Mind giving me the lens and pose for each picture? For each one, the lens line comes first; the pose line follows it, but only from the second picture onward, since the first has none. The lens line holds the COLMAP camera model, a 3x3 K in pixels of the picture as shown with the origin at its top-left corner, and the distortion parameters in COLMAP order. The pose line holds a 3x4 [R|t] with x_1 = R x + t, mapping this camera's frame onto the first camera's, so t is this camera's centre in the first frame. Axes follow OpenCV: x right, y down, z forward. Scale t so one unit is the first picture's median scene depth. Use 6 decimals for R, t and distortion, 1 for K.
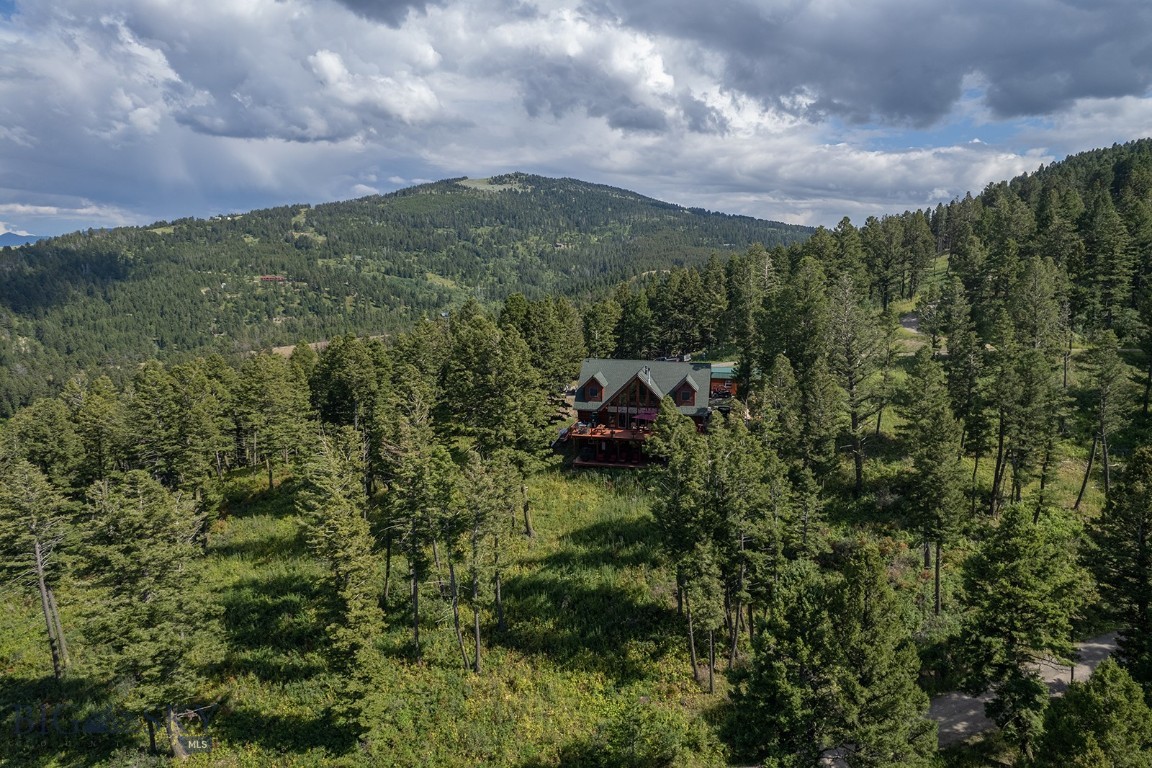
lens RADIAL K [[739.2, 0, 576.0], [0, 739.2, 384.0], [0, 0, 1]] dist [-0.081961, 0.084276]
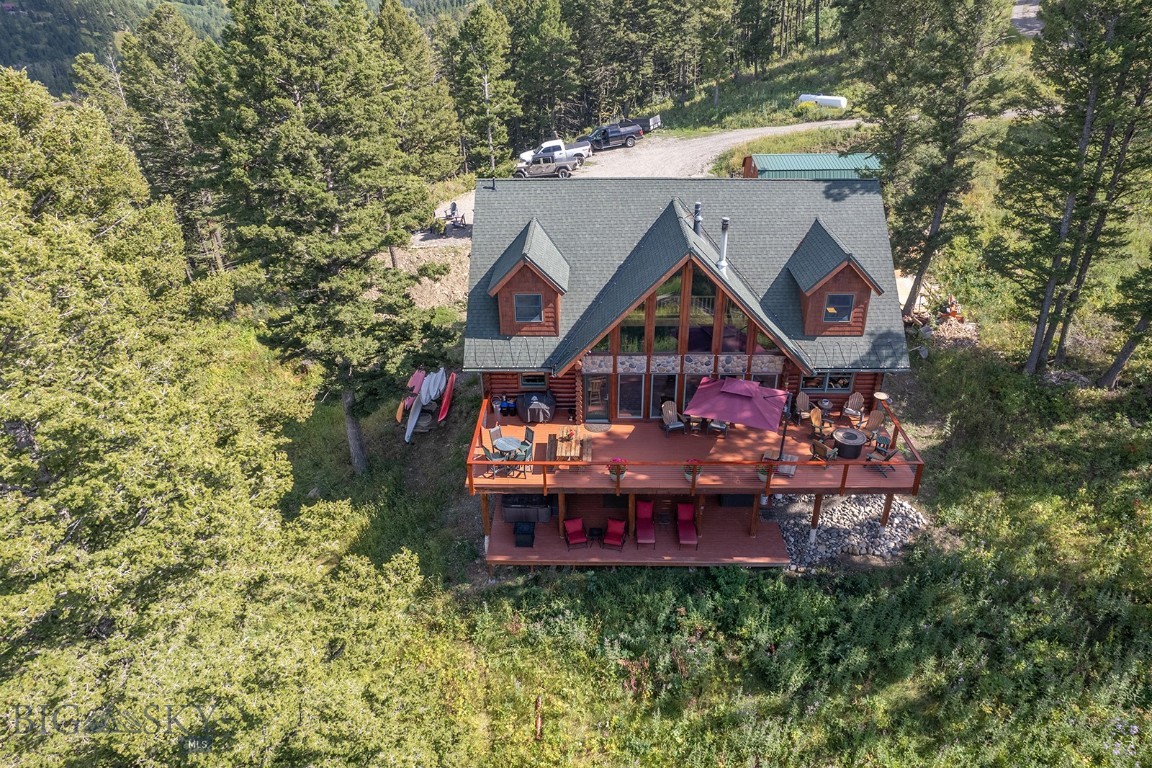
lens RADIAL K [[760.1, 0, 576.0], [0, 760.1, 384.0], [0, 0, 1]] dist [-0.085409, 0.090292]
pose [[0.981510, -0.105379, 0.159793, -0.004973], [0.047698, 0.943129, 0.328986, -0.033302], [-0.185373, -0.315281, 0.930717, 0.399932]]
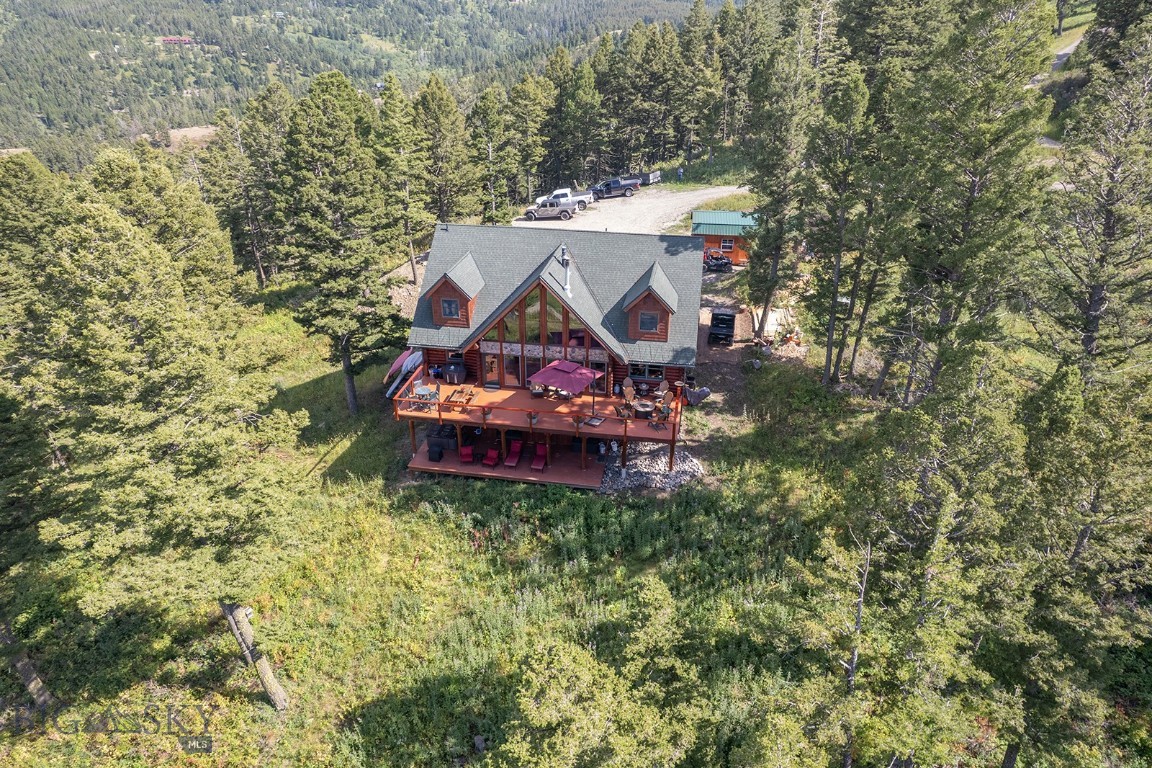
lens RADIAL K [[739.2, 0, 576.0], [0, 739.2, 384.0], [0, 0, 1]] dist [-0.081961, 0.084276]
pose [[0.998851, -0.020679, 0.043228, 0.046215], [0.007014, 0.955468, 0.295011, -0.044528], [-0.047404, -0.294368, 0.954516, 0.308764]]
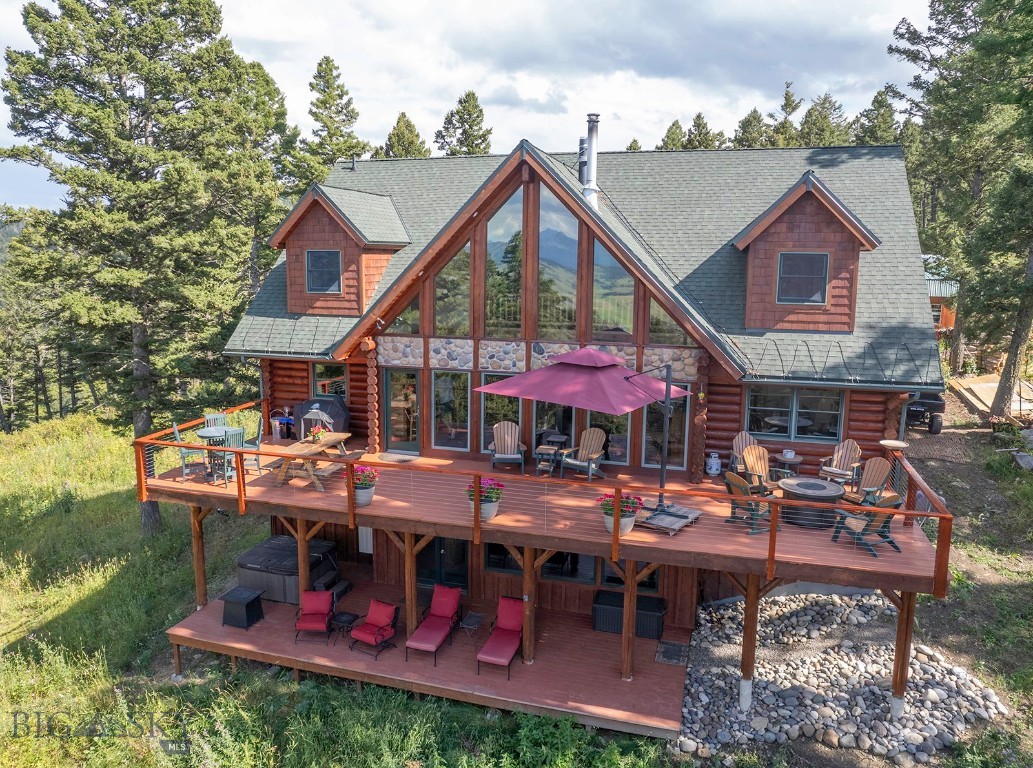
lens RADIAL K [[764.3, 0, 477.9], [0, 764.3, 384.5], [0, 0, 1]] dist [-0.063221, 0.050550]
pose [[0.995435, 0.016577, -0.093993, 0.049446], [-0.016702, 0.999860, -0.000550, 0.023916], [0.093970, 0.002117, 0.995573, 0.450234]]
